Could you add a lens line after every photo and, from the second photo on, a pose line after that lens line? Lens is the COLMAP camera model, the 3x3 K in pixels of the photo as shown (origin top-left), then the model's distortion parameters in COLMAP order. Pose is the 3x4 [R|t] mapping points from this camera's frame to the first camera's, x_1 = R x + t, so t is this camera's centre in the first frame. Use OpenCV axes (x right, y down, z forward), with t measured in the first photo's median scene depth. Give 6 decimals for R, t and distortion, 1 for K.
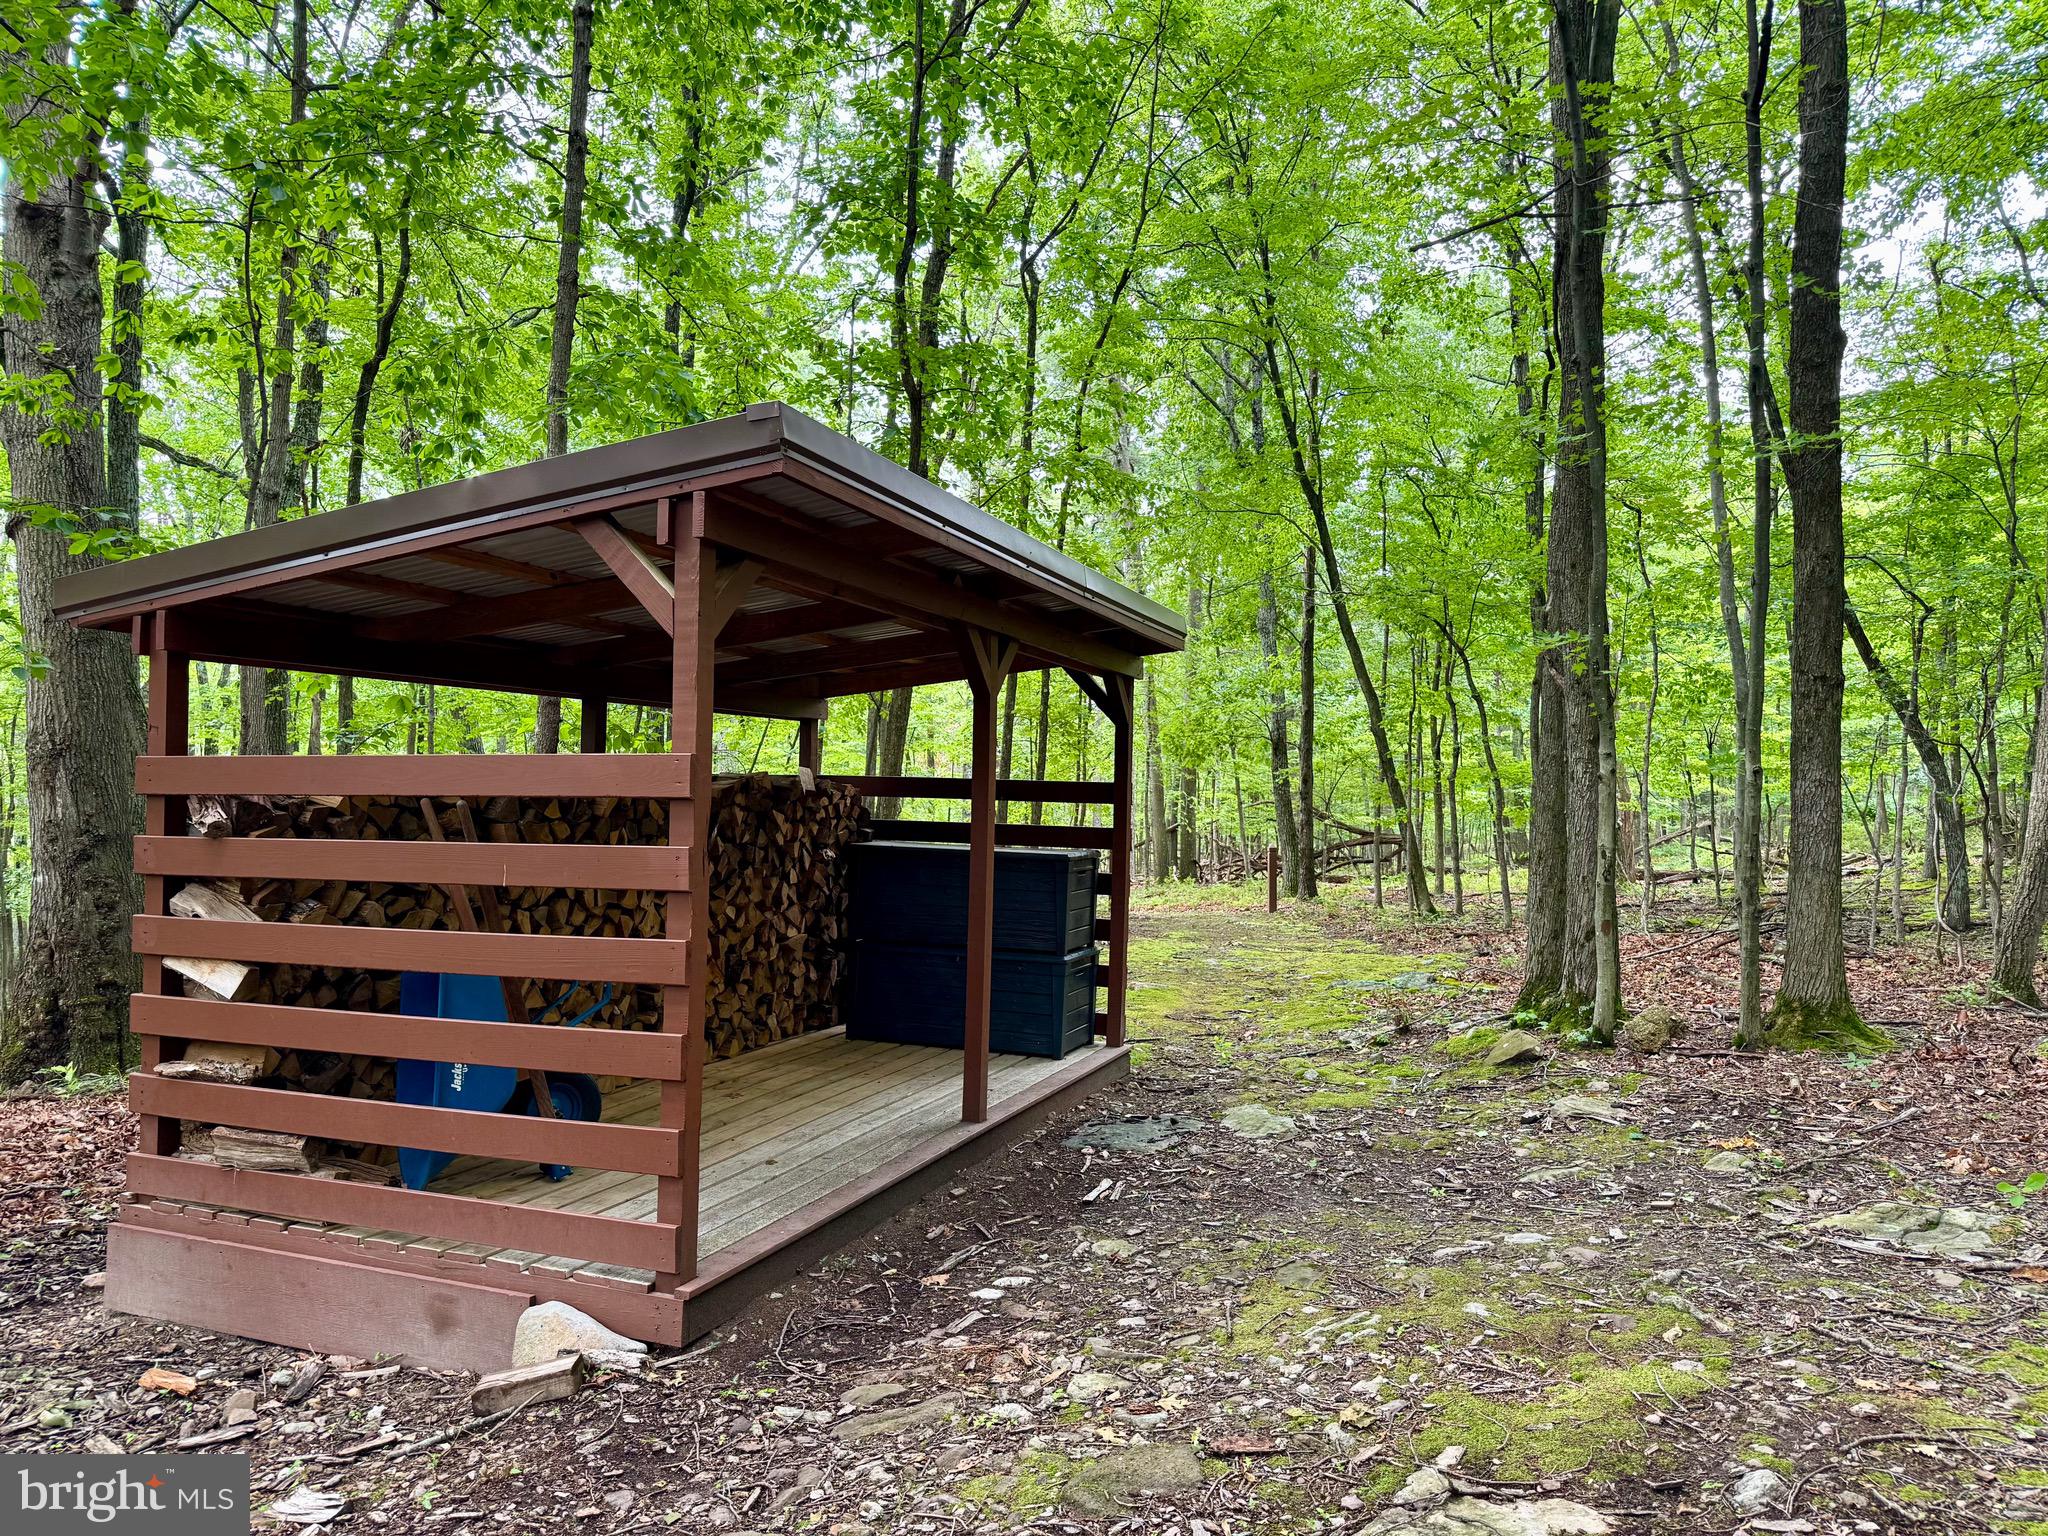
lens RADIAL K [[1400.9, 0, 1019.7], [0, 1400.9, 769.9], [0, 0, 1]] dist [0.009948, 0.000876]
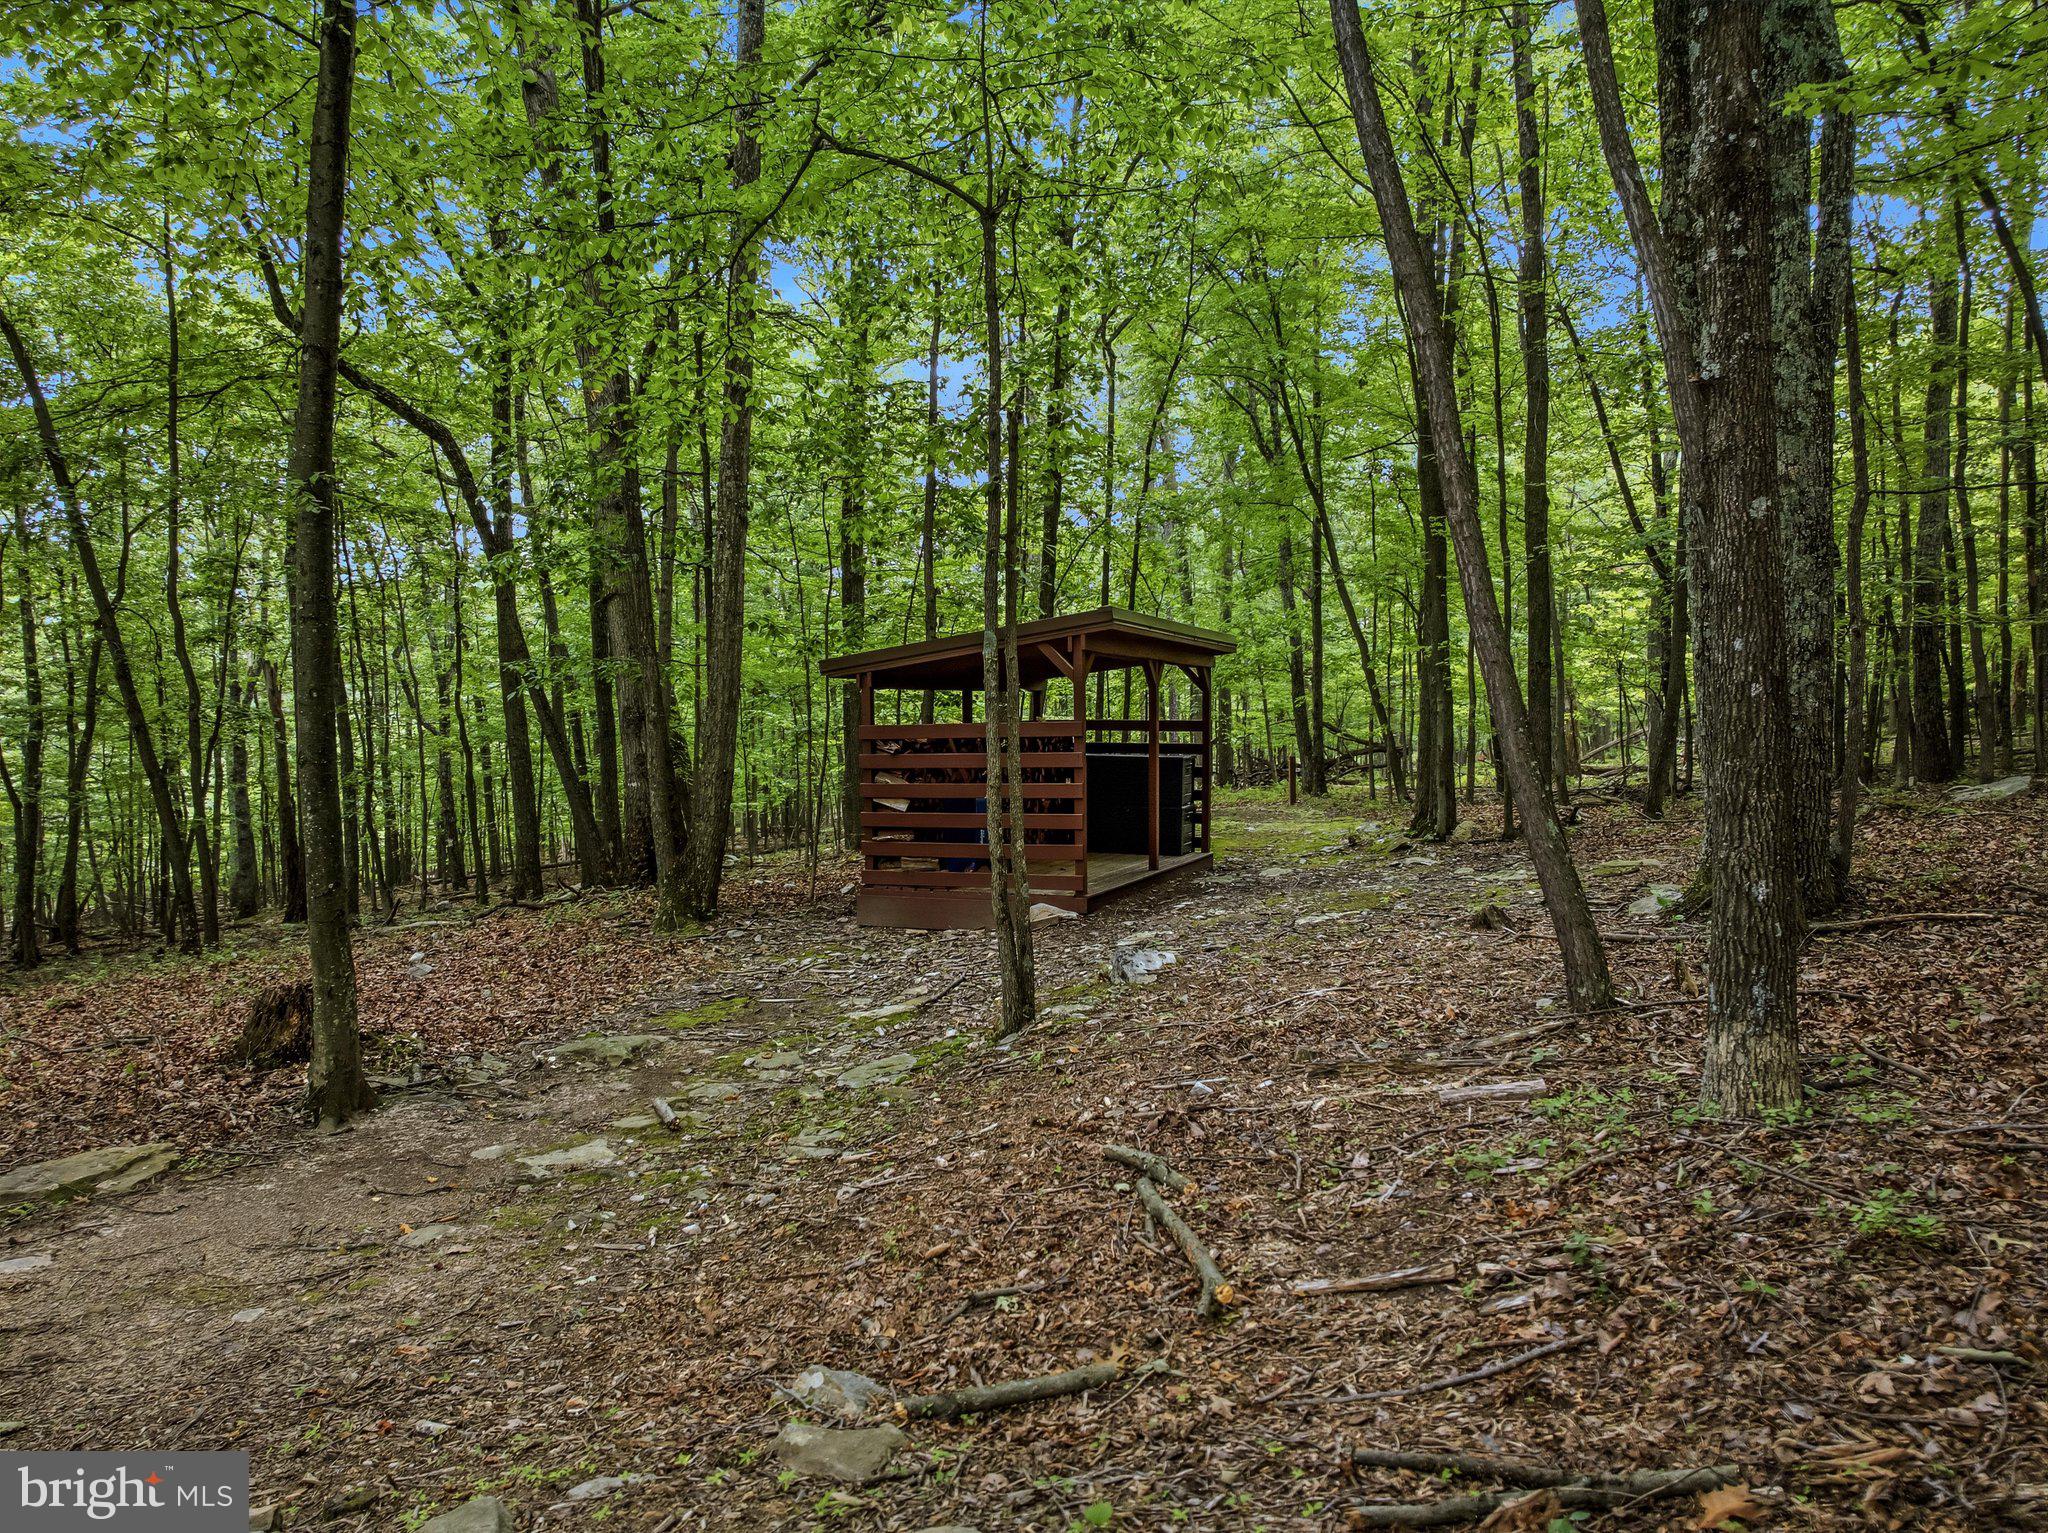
lens RADIAL K [[1411.6, 0, 1027.0], [0, 1411.6, 766.3], [0, 0, 1]] dist [-0.059978, 0.027691]
pose [[0.999499, -0.028485, -0.013771, -0.050089], [0.029187, 0.998124, 0.053817, -0.012965], [0.012212, -0.054192, 0.998456, -0.321882]]
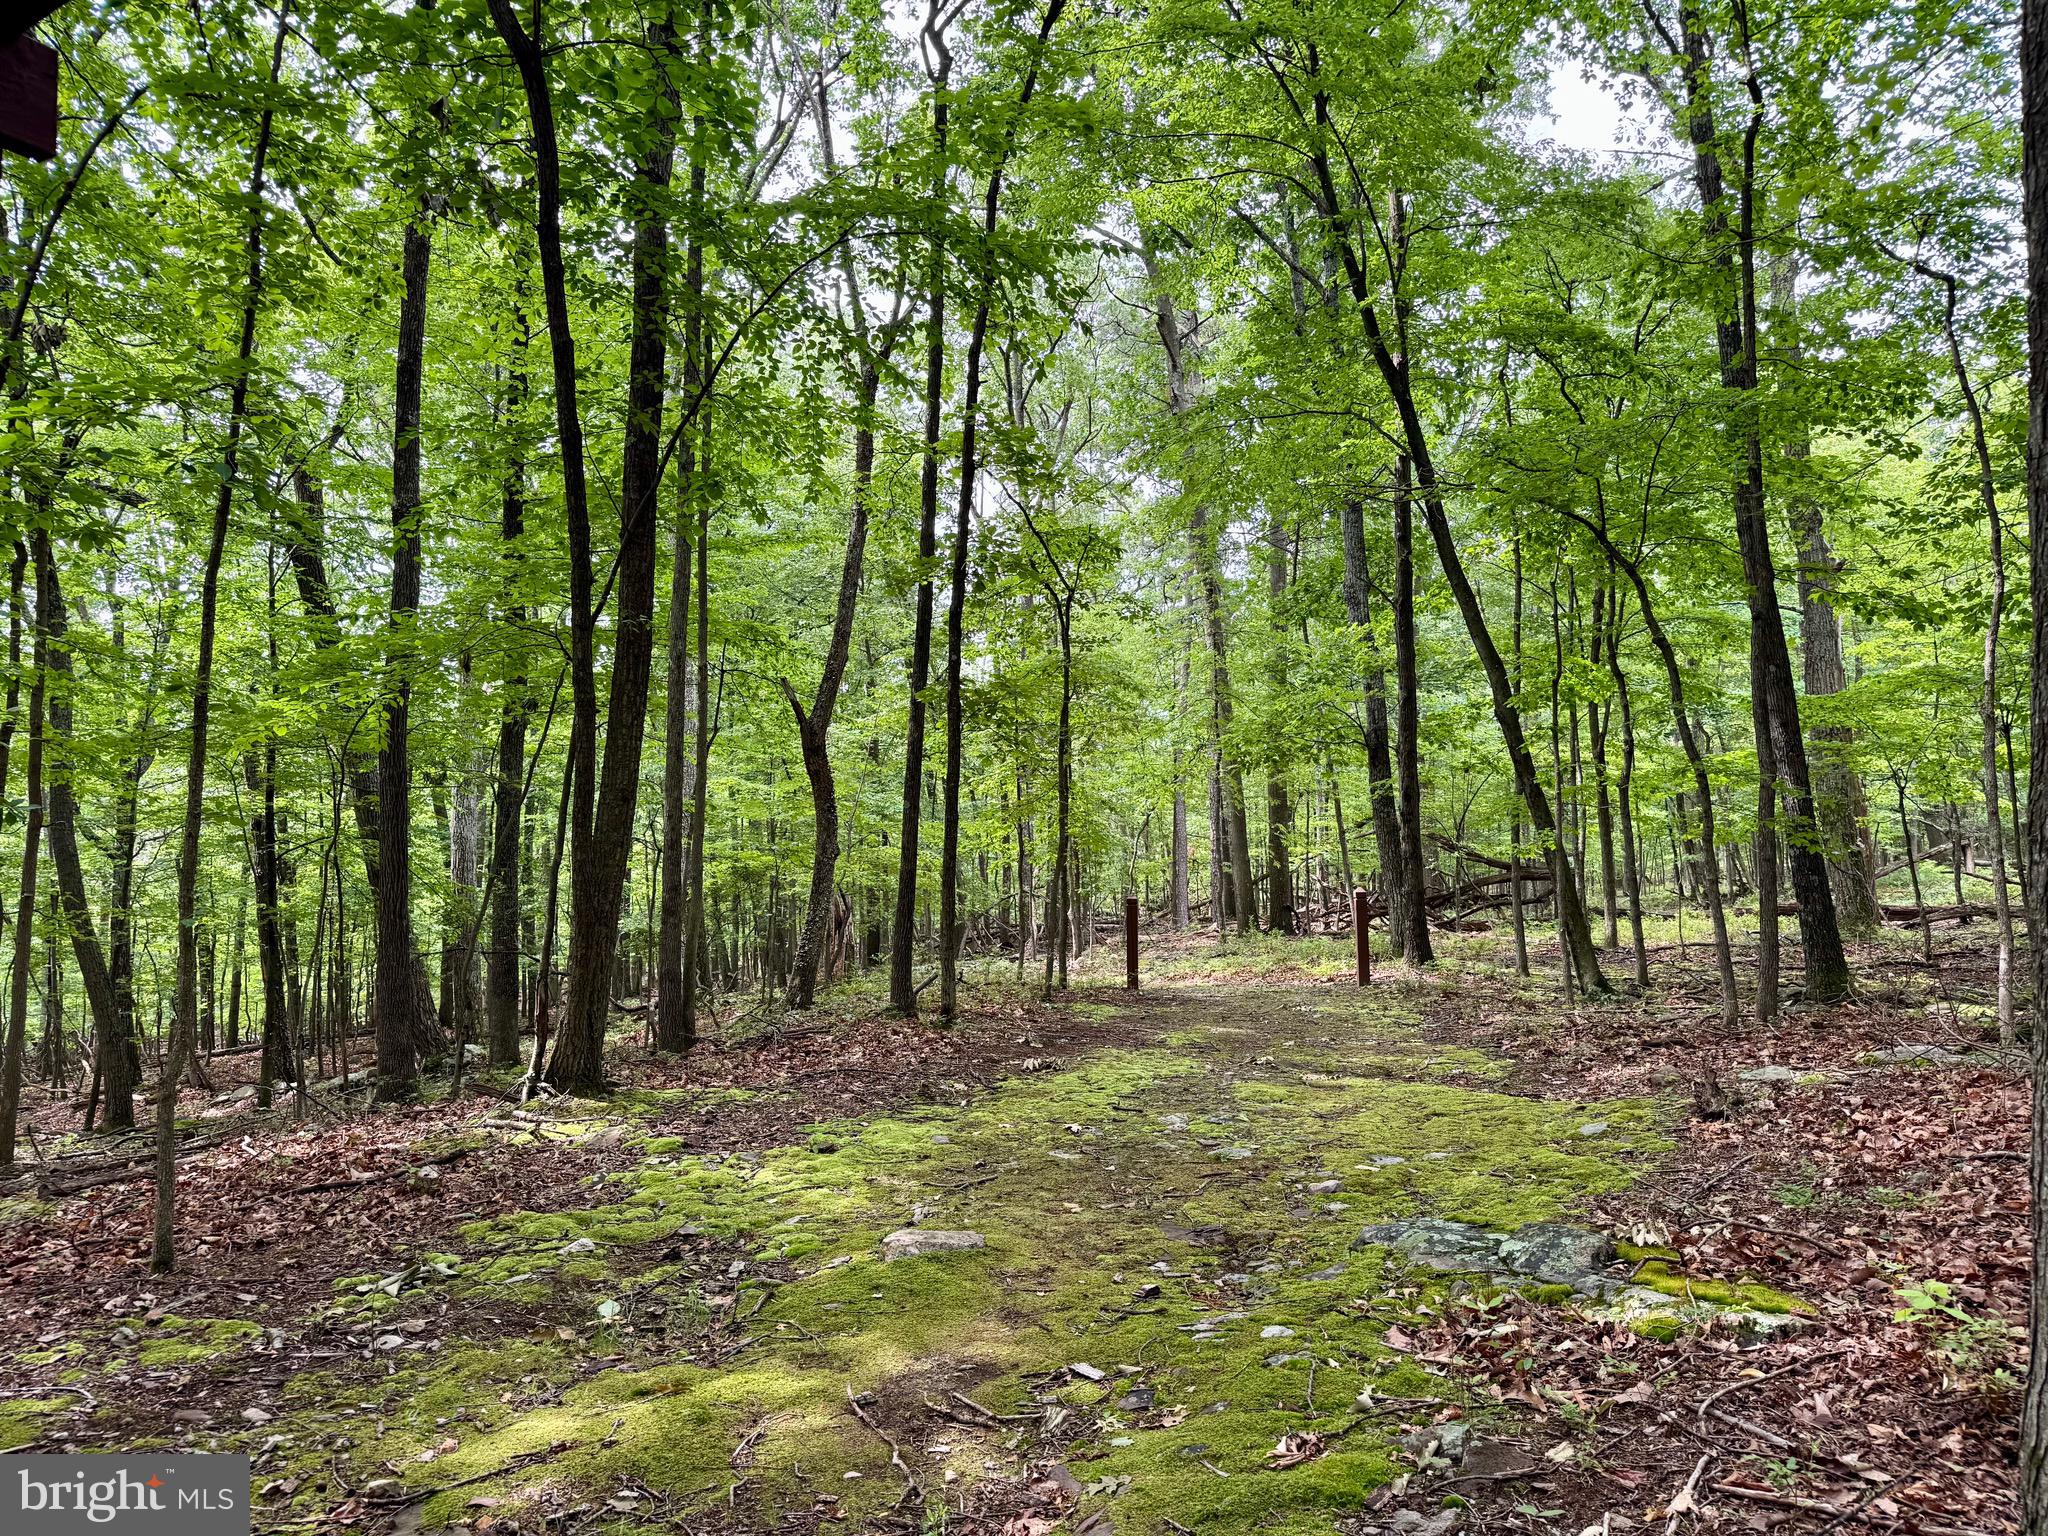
lens RADIAL K [[1400.9, 0, 1027.5], [0, 1400.9, 767.3], [0, 0, 1]] dist [0.009948, 0.000876]
pose [[0.994656, -0.031681, -0.098262, 0.082503], [0.028407, 0.999000, -0.034540, 0.013336], [0.099258, 0.031564, 0.994561, 0.277153]]
